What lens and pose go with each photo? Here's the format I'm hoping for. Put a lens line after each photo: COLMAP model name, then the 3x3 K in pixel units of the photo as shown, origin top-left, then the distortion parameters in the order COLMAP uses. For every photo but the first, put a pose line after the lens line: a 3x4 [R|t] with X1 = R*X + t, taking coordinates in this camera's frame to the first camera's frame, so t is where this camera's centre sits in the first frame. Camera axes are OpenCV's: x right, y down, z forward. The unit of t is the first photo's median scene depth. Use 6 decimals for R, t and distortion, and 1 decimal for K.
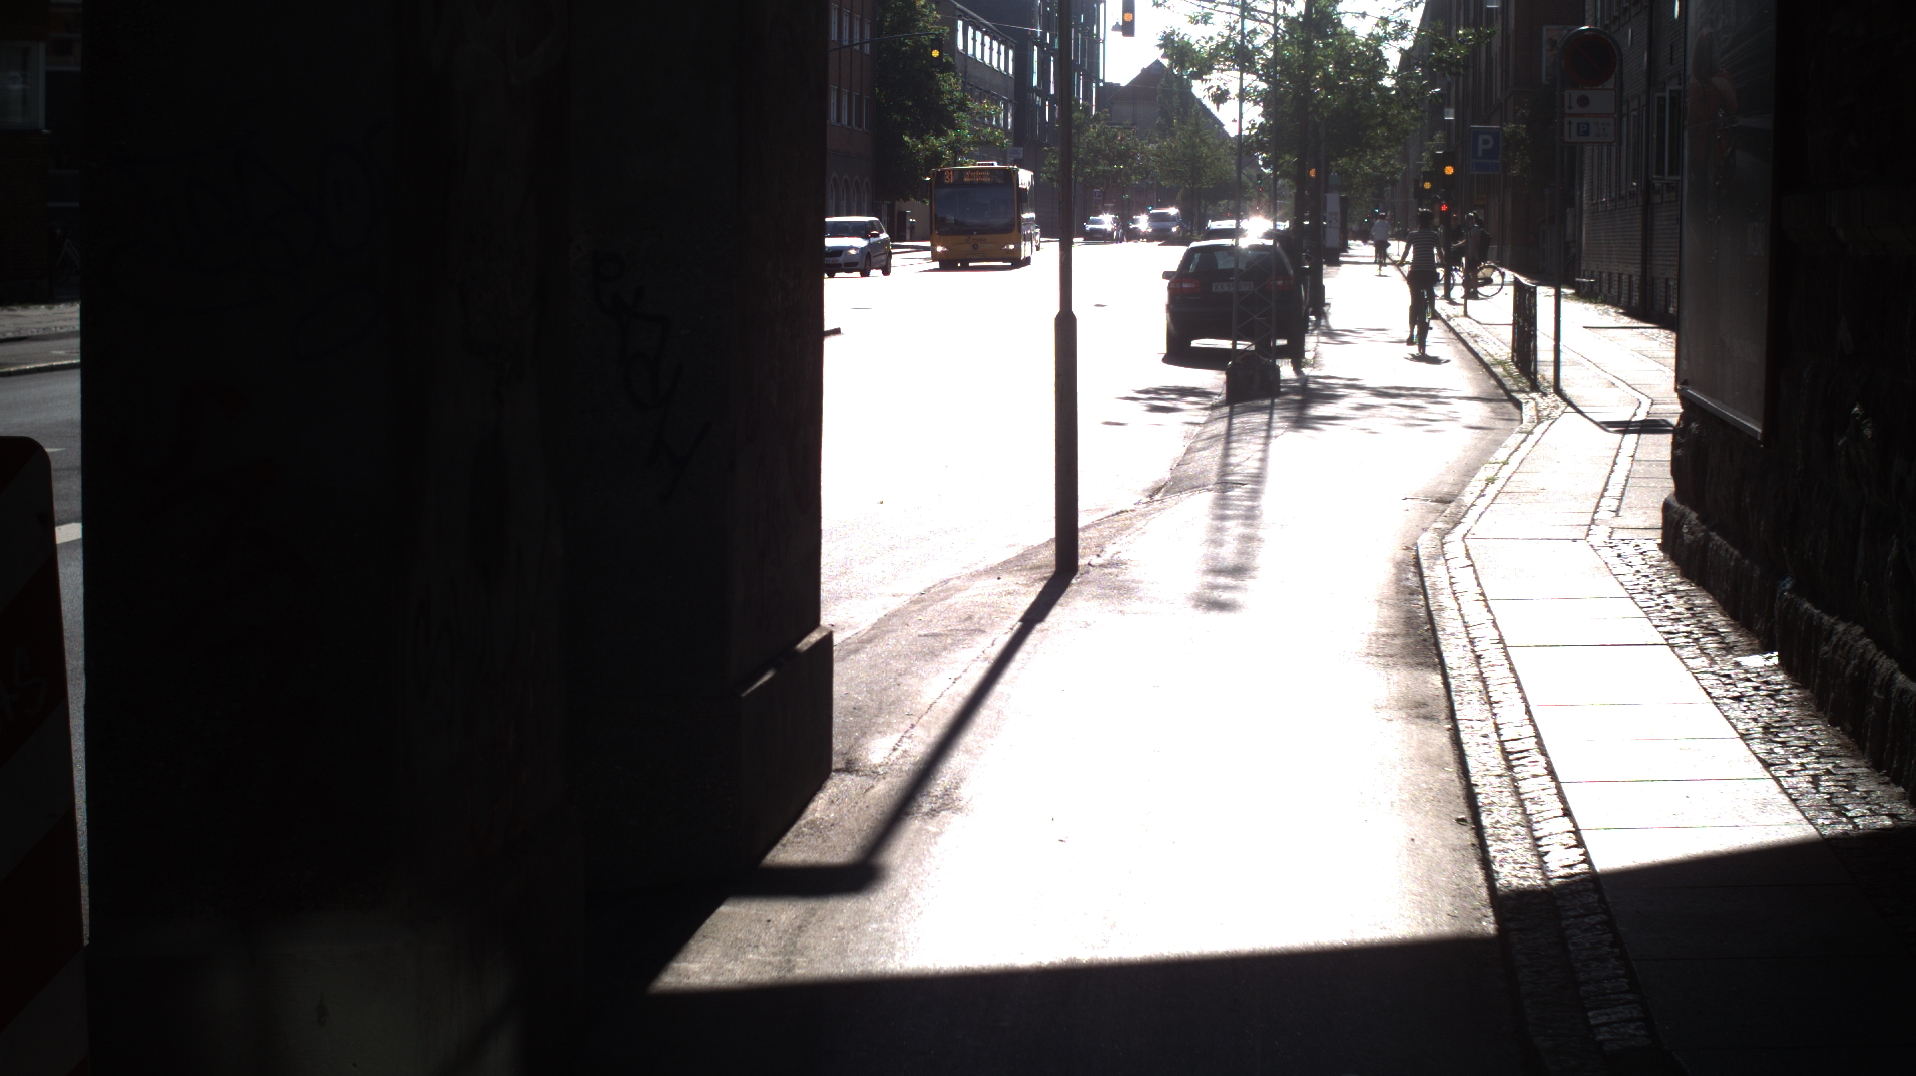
lens RADIAL K [[3528.9, 0, 958.0], [0, 3528.9, 538.0], [0, 0, 1]] dist [-0.319277, 0.638583]
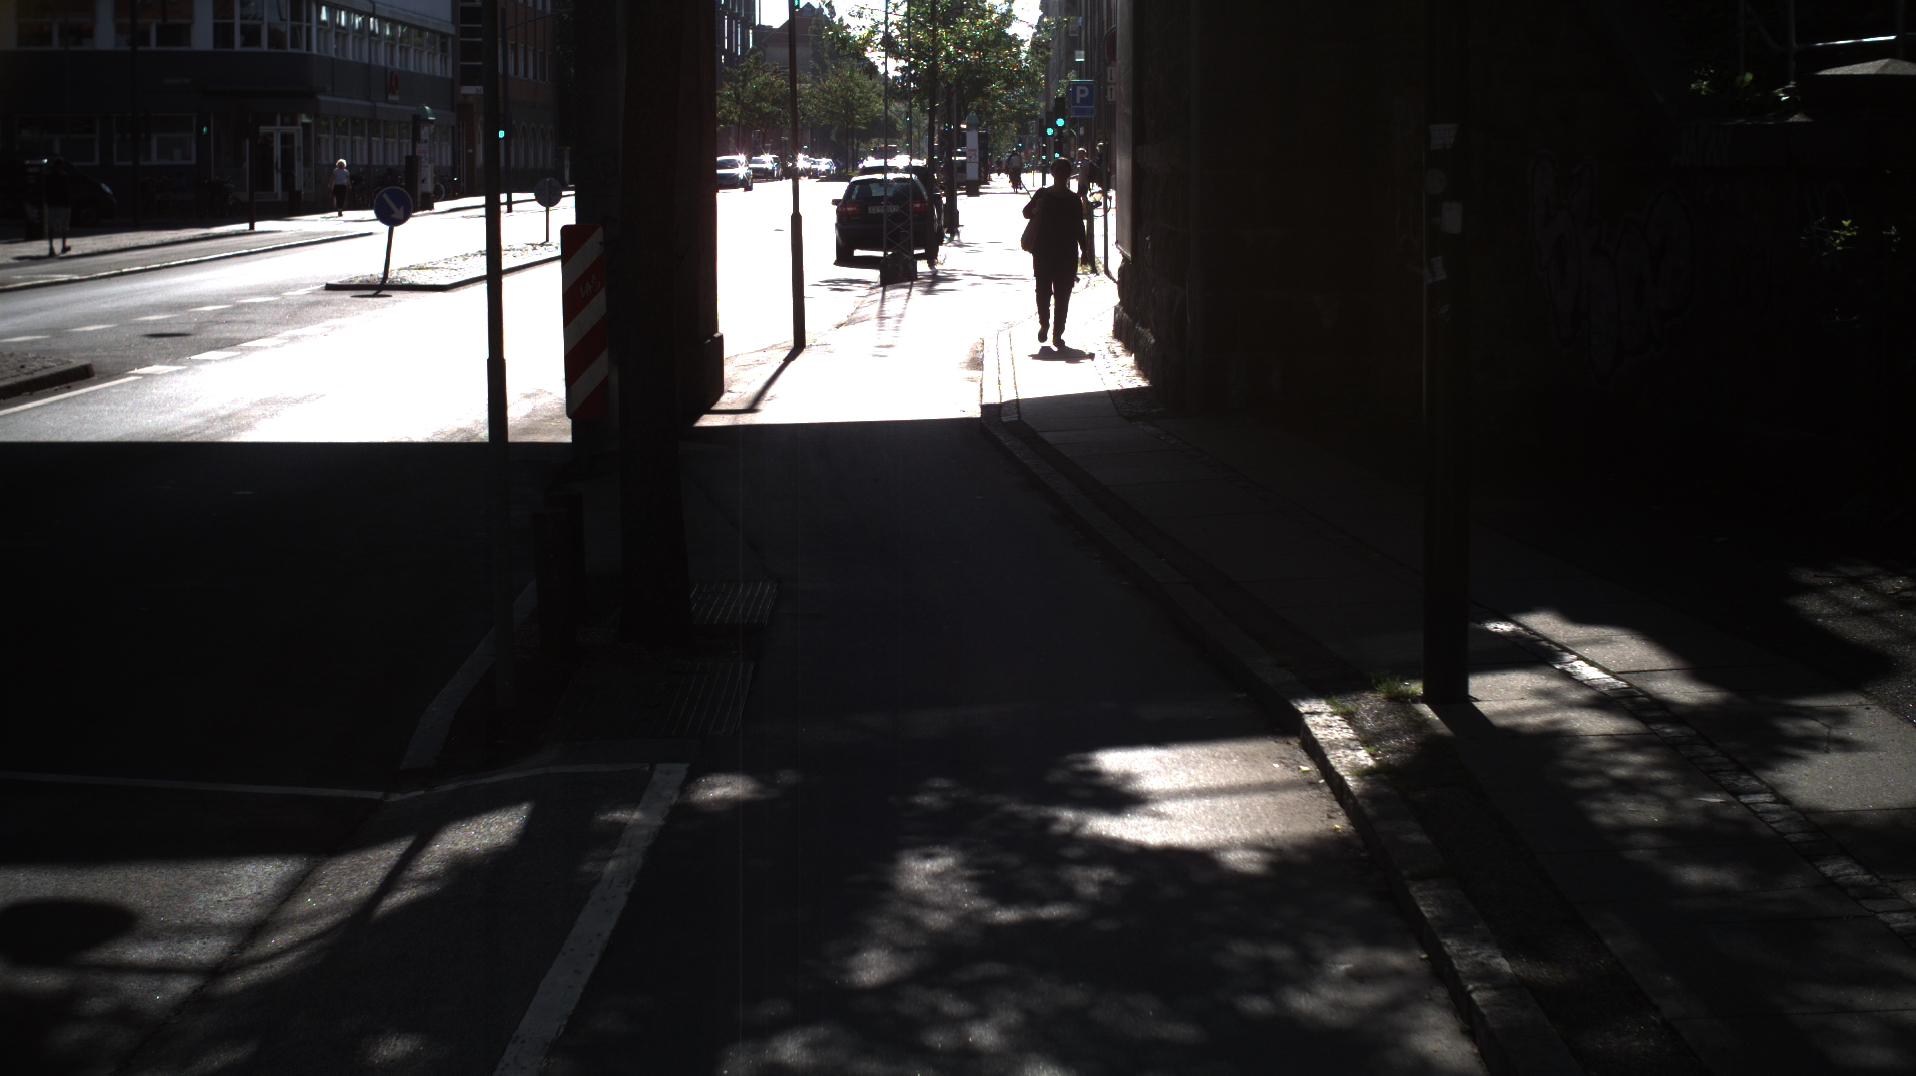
lens RADIAL K [[3528.9, 0, 958.0], [0, 3528.9, 538.0], [0, 0, 1]] dist [-0.319277, 0.638583]
pose [[0.994998, -0.027604, 0.096002, -0.038711], [0.025917, 0.999488, 0.018776, 0.043675], [-0.096471, -0.016194, 0.995204, -0.507064]]
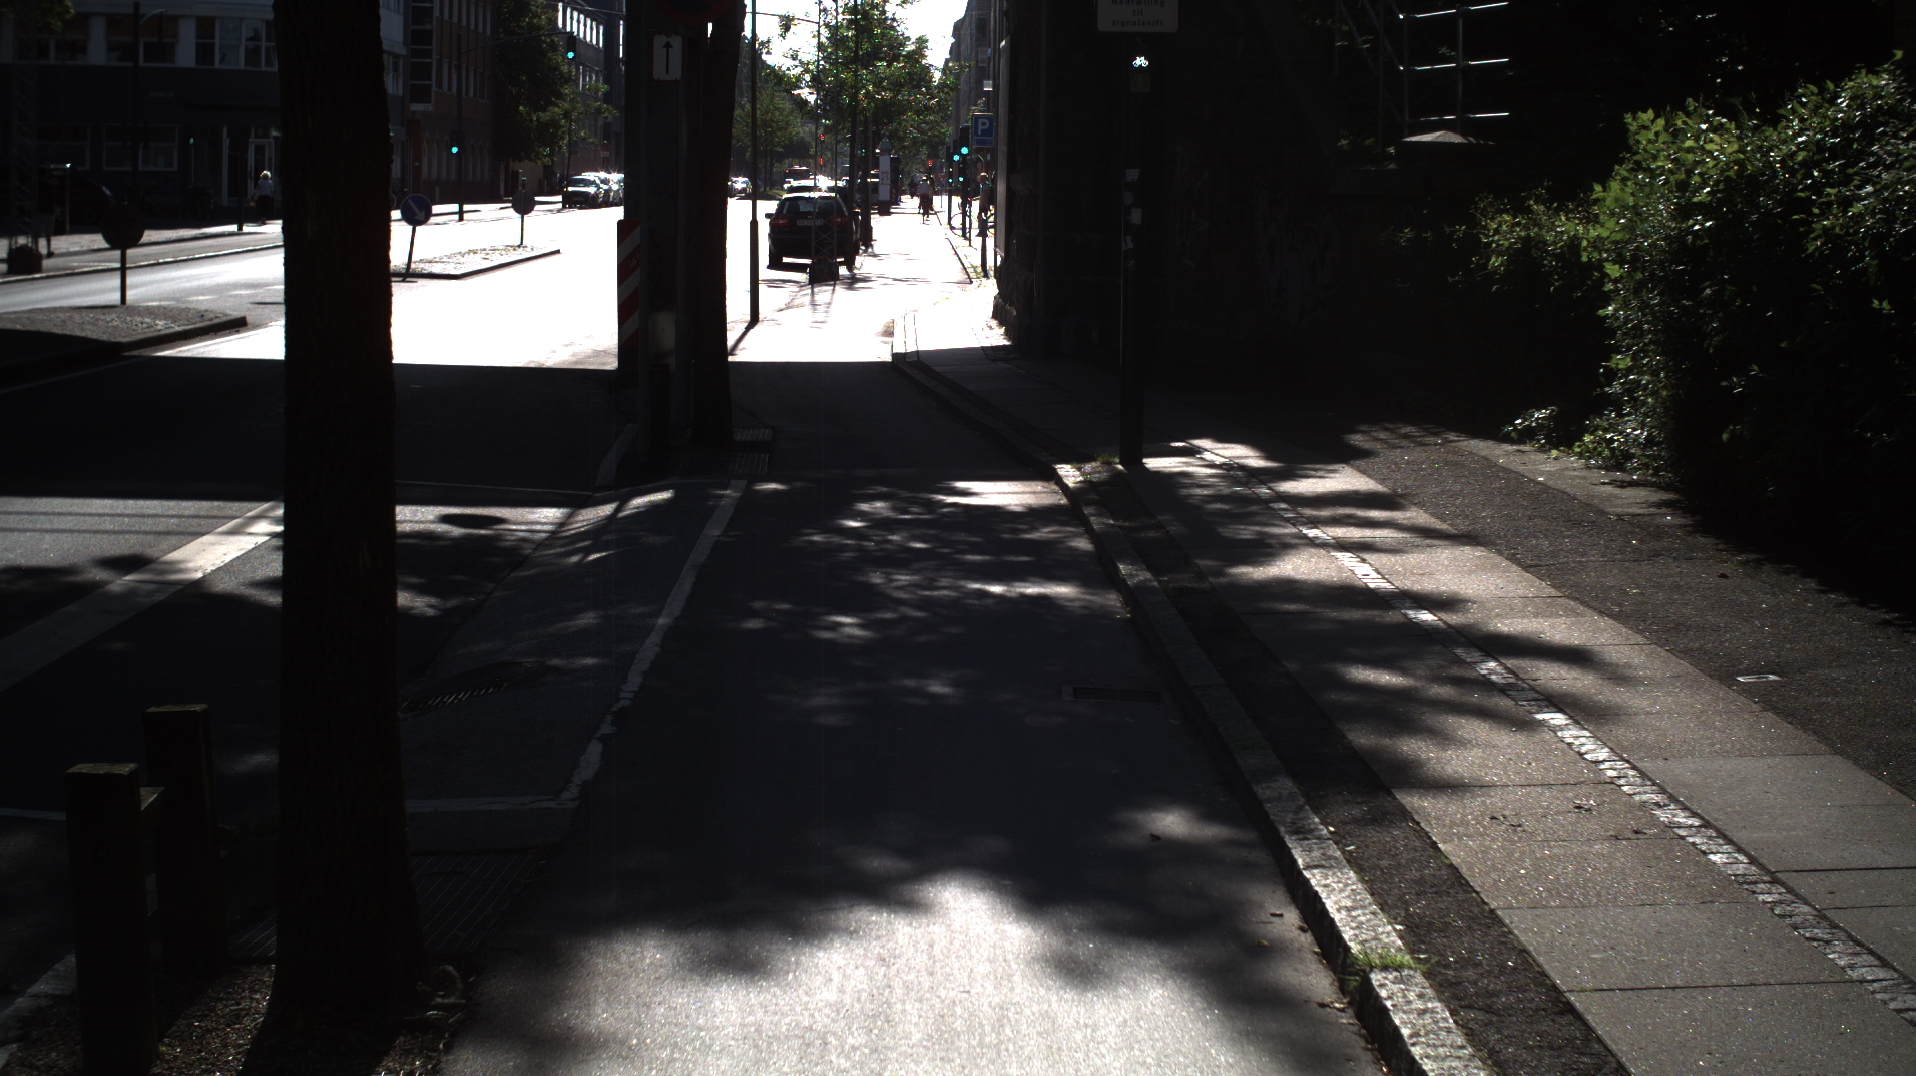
lens RADIAL K [[3528.9, 0, 958.0], [0, 3528.9, 538.0], [0, 0, 1]] dist [-0.319277, 0.638583]
pose [[0.992337, -0.008224, 0.123291, -0.075740], [0.006690, 0.999895, 0.012854, 0.073606], [-0.123383, -0.011931, 0.992287, -0.845487]]
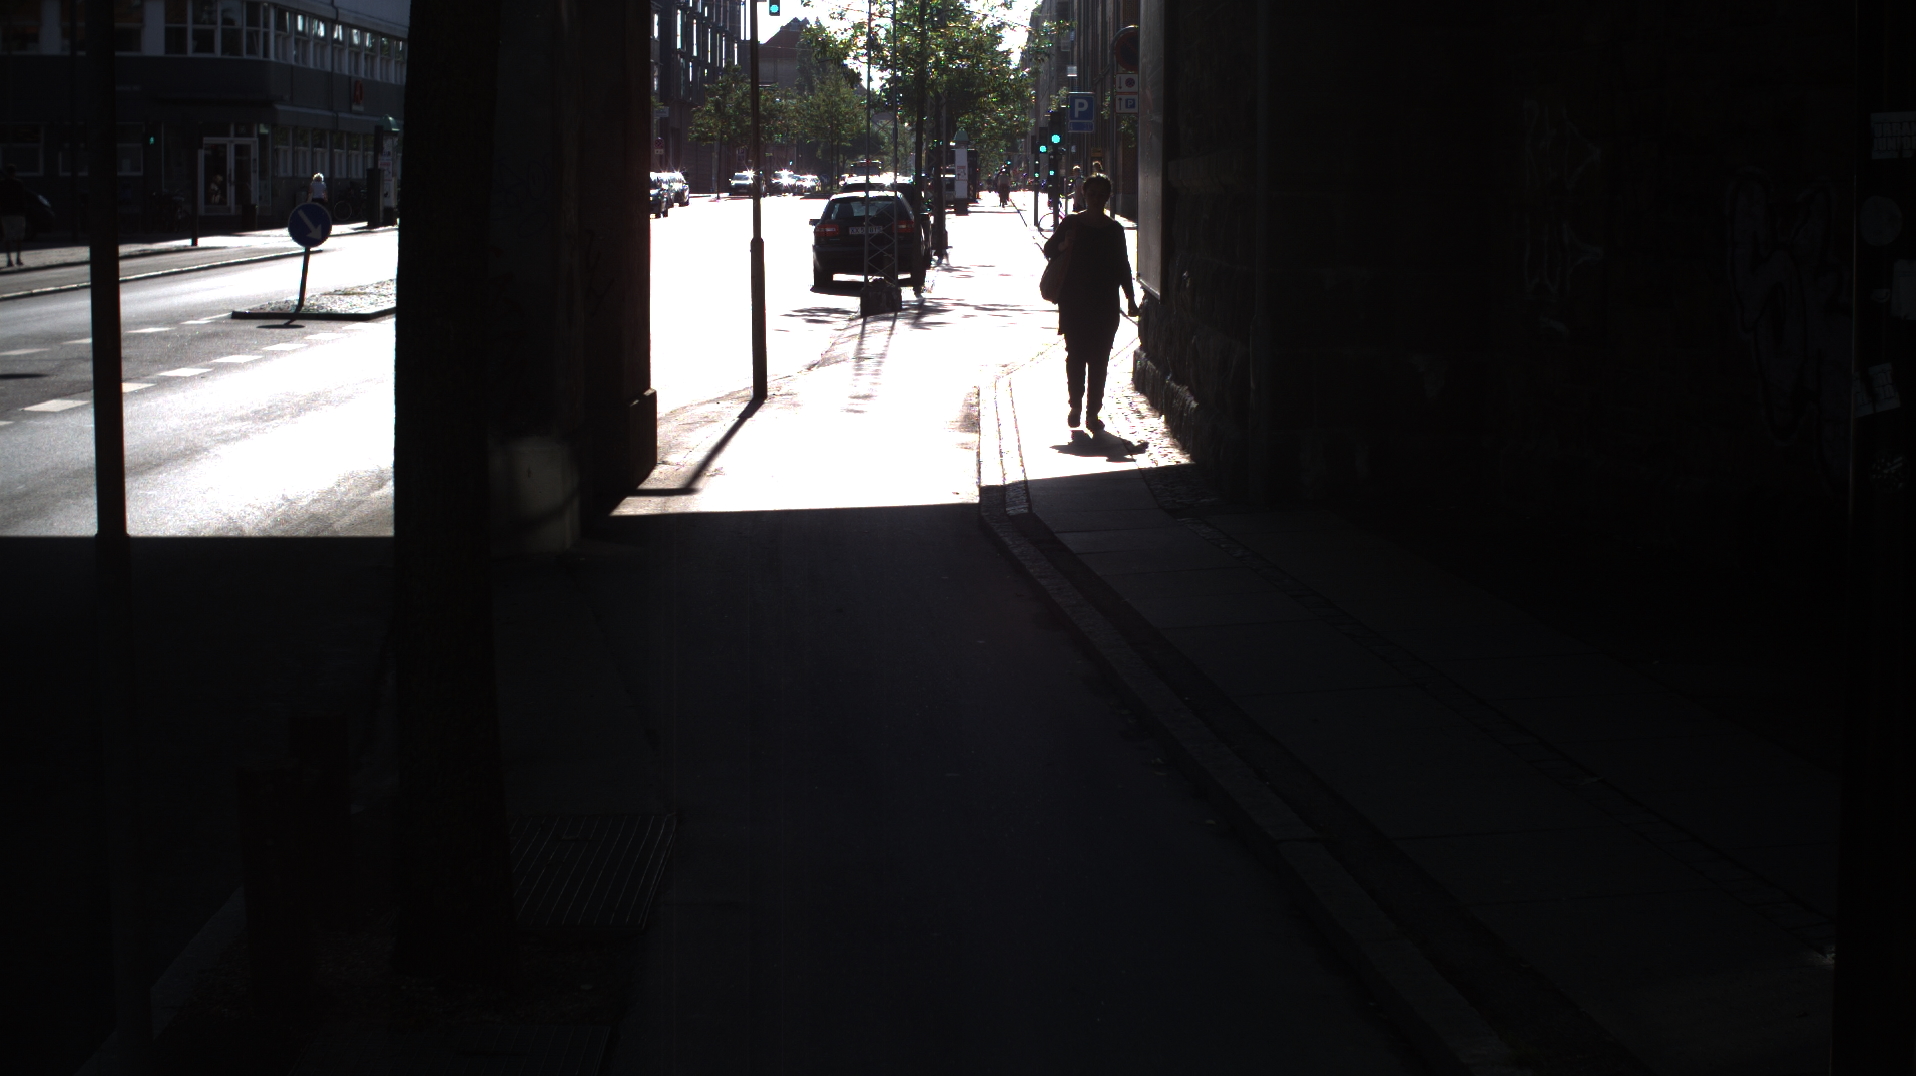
lens RADIAL K [[3528.9, 0, 958.0], [0, 3528.9, 538.0], [0, 0, 1]] dist [-0.319277, 0.638583]
pose [[0.994737, -0.019921, 0.100503, -0.023254], [0.018624, 0.999731, 0.013827, 0.029077], [-0.100751, -0.011883, 0.994841, -0.338490]]
